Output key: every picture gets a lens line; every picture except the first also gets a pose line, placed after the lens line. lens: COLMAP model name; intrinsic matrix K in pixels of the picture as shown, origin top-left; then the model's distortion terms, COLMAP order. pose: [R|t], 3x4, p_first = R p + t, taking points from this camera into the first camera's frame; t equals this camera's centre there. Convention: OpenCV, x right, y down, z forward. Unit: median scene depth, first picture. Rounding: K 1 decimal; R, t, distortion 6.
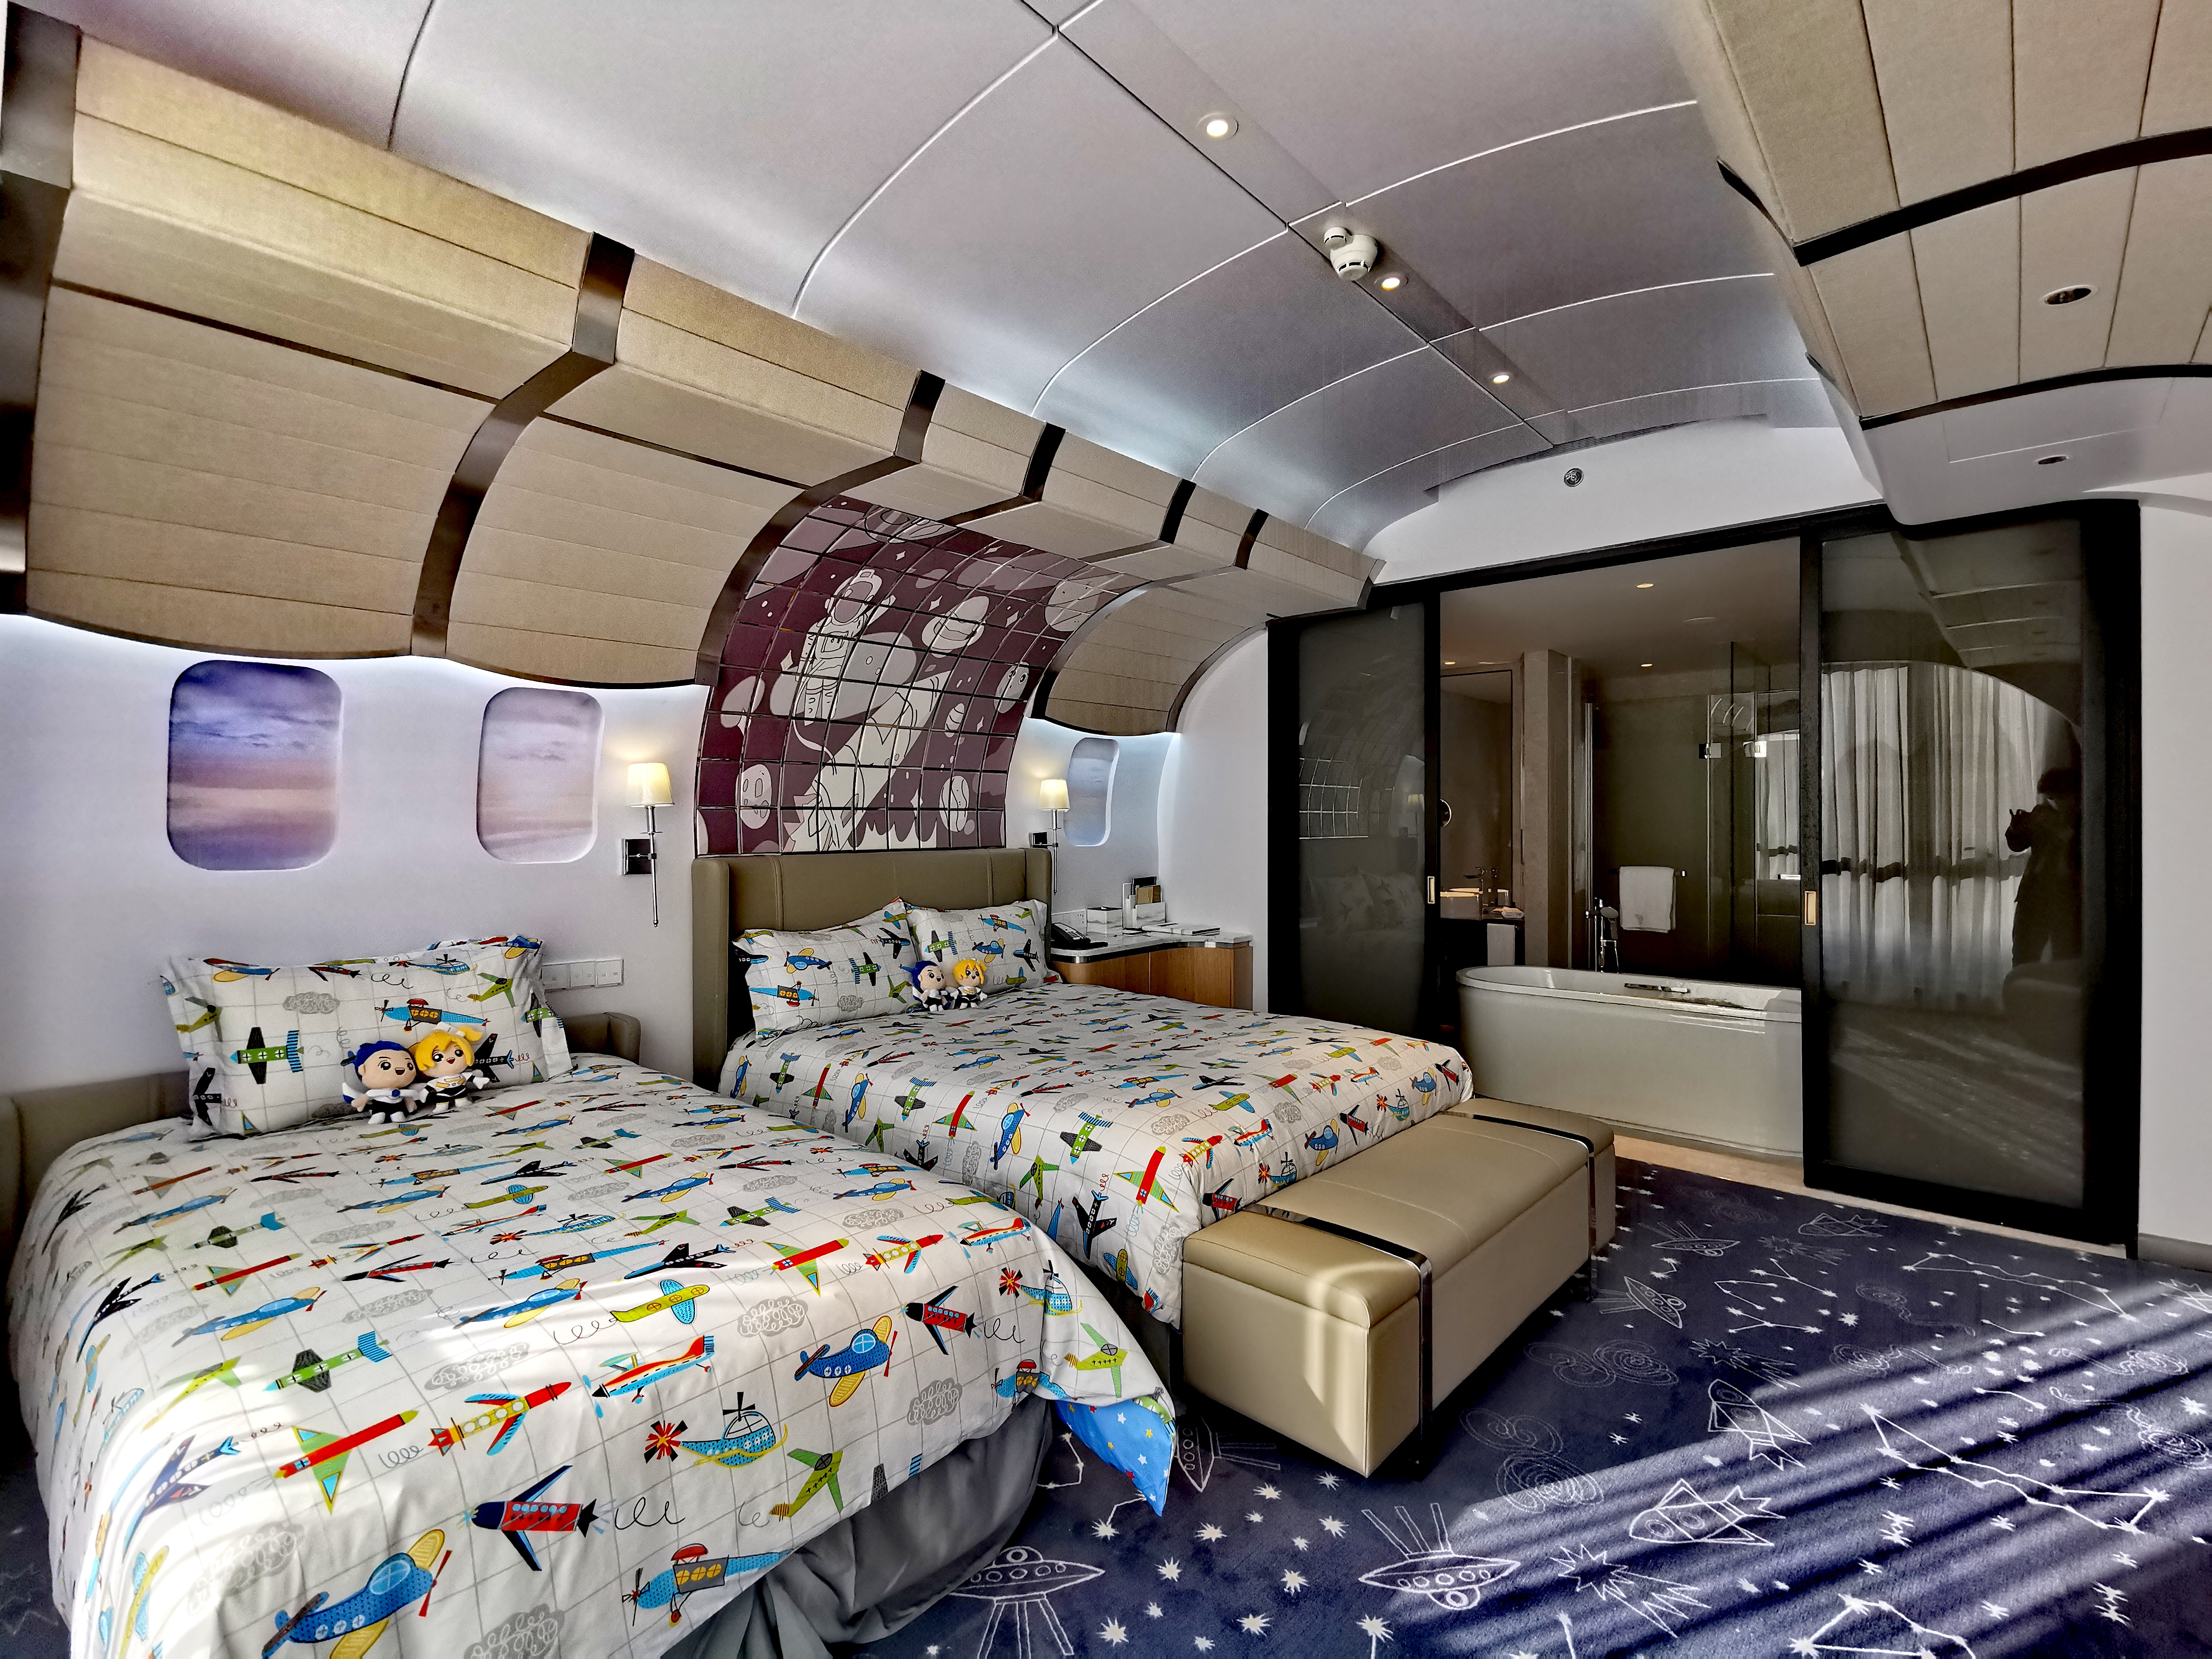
lens RADIAL K [[1009.9, 0, 1104.8], [0, 1009.9, 823.9], [0, 0, 1]] dist [0.006033, 0.000378]
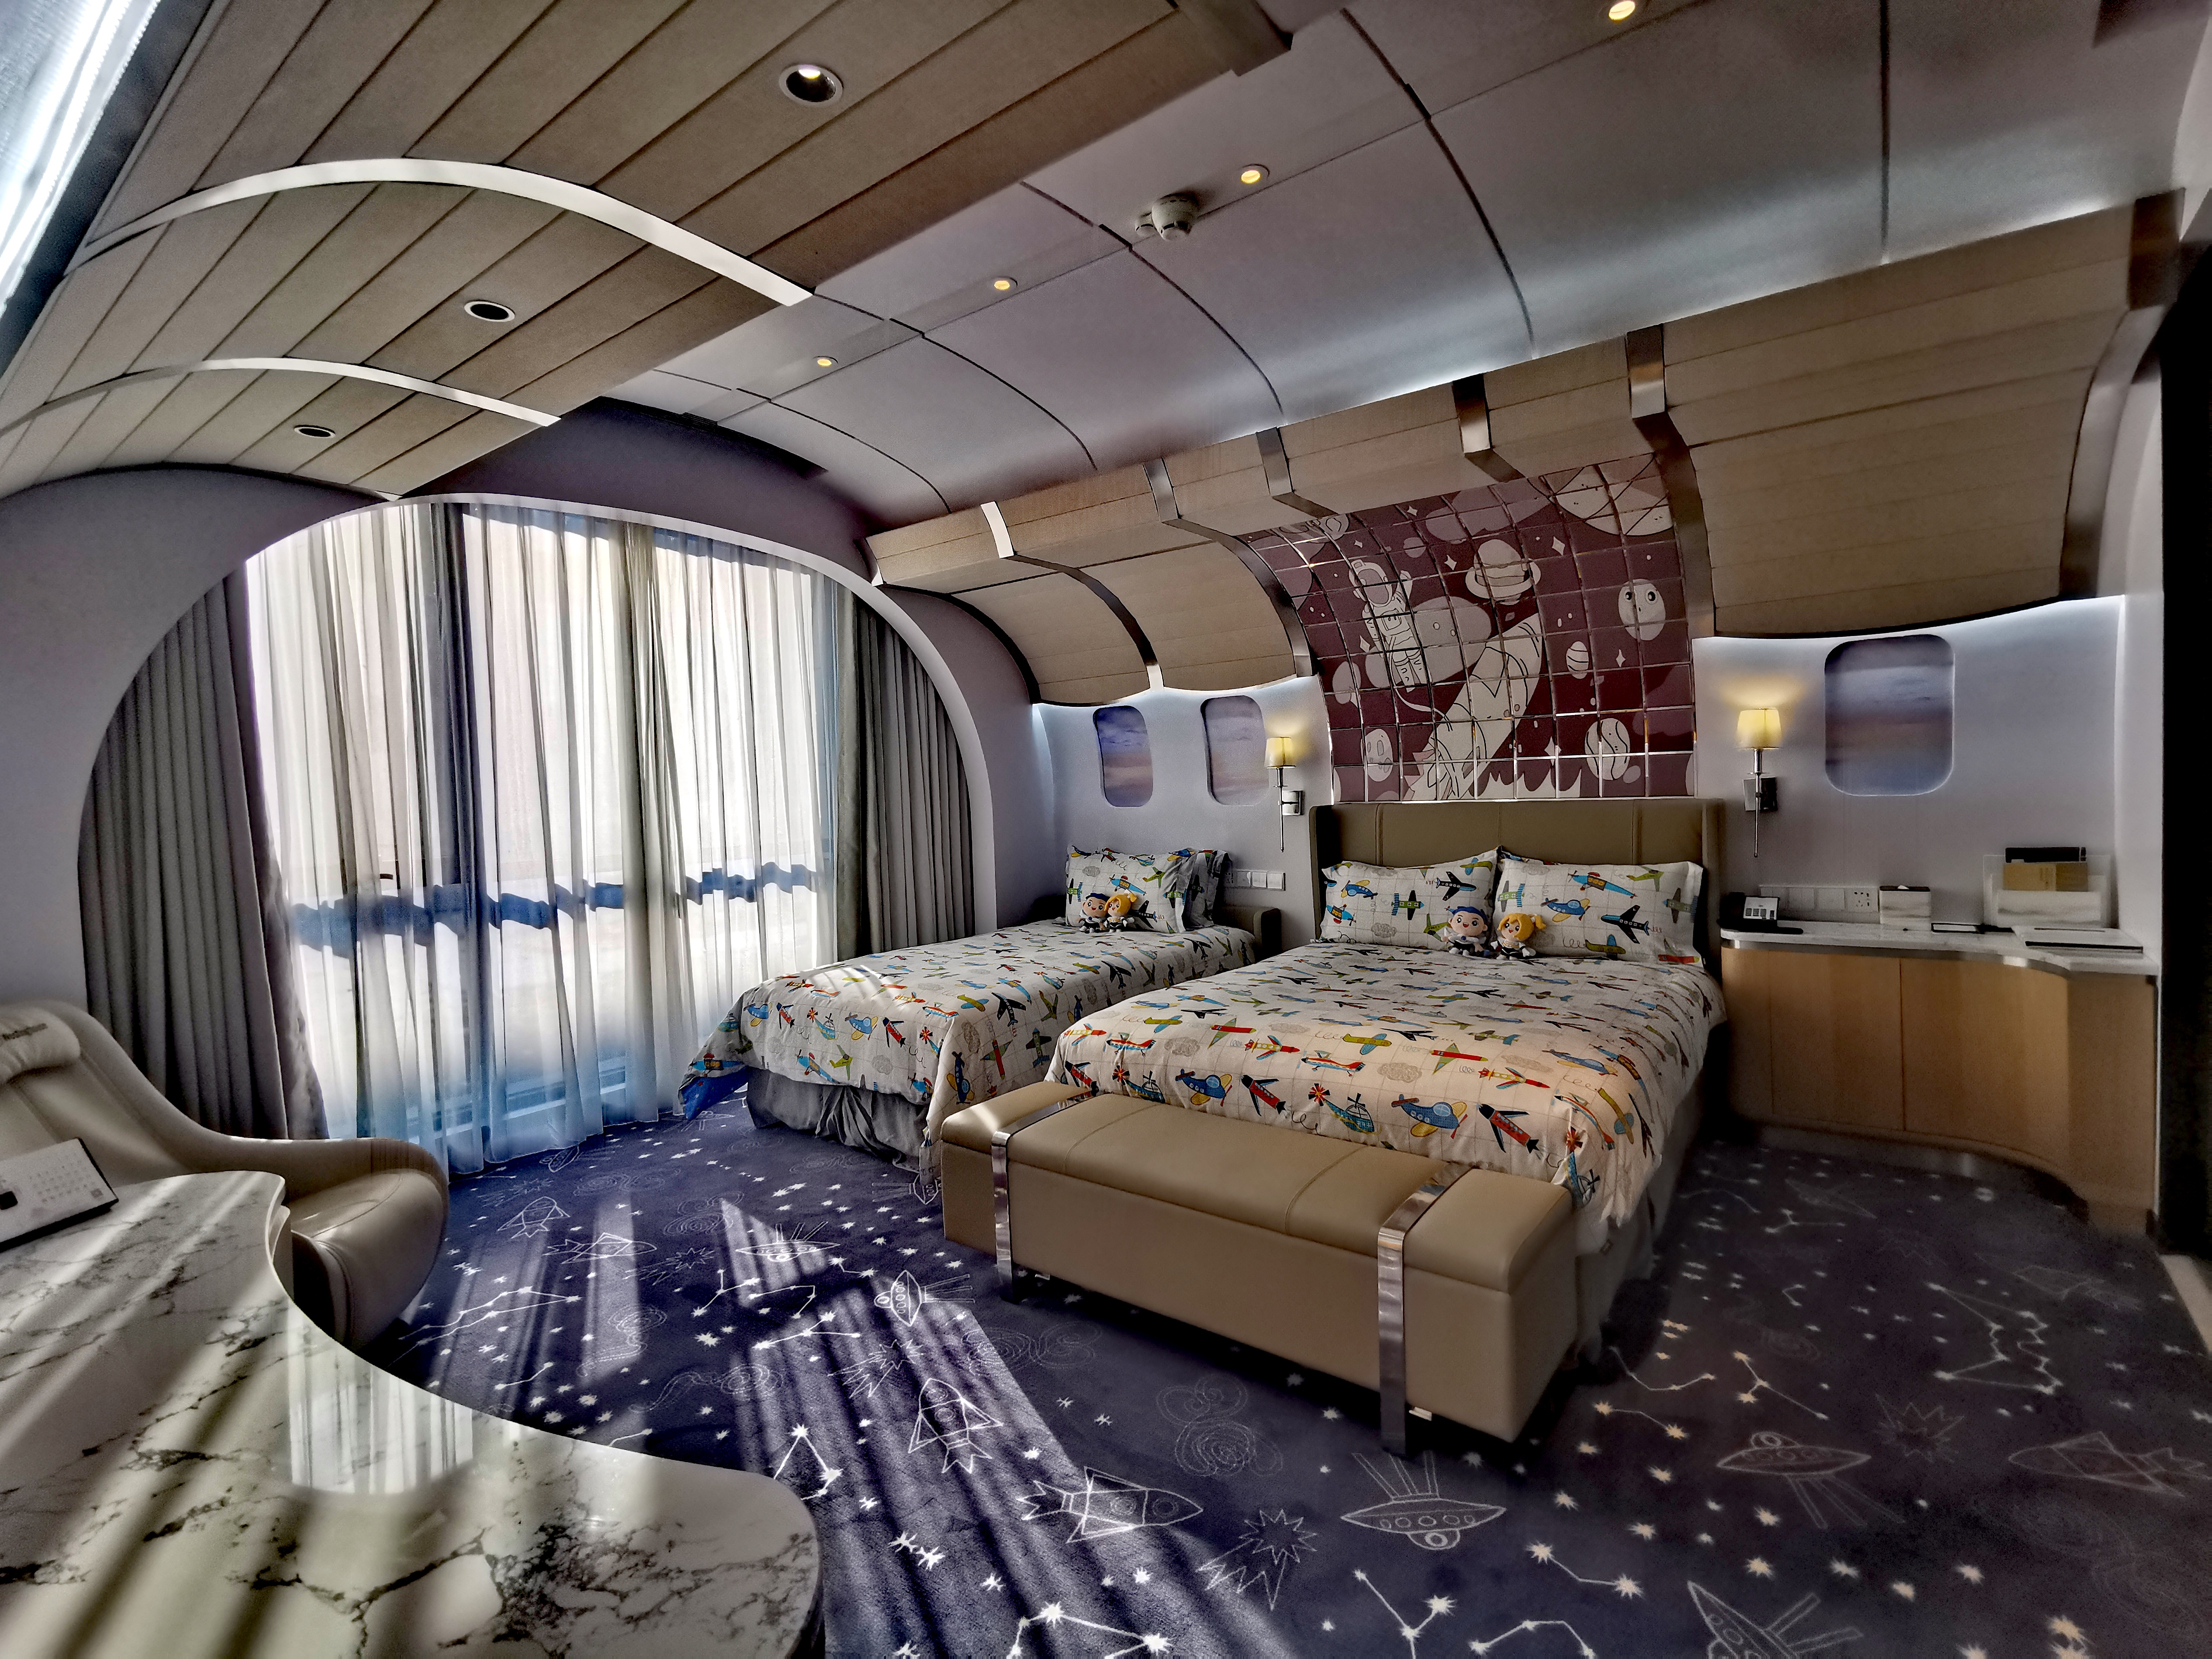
lens RADIAL K [[1009.9, 0, 1105.3], [0, 1009.9, 824.6], [0, 0, 1]] dist [0.006033, 0.000378]
pose [[0.098477, 0.039233, -0.994366, 0.867237], [0.029005, 0.998685, 0.042276, -0.004546], [0.994717, -0.033005, 0.097210, 0.559177]]
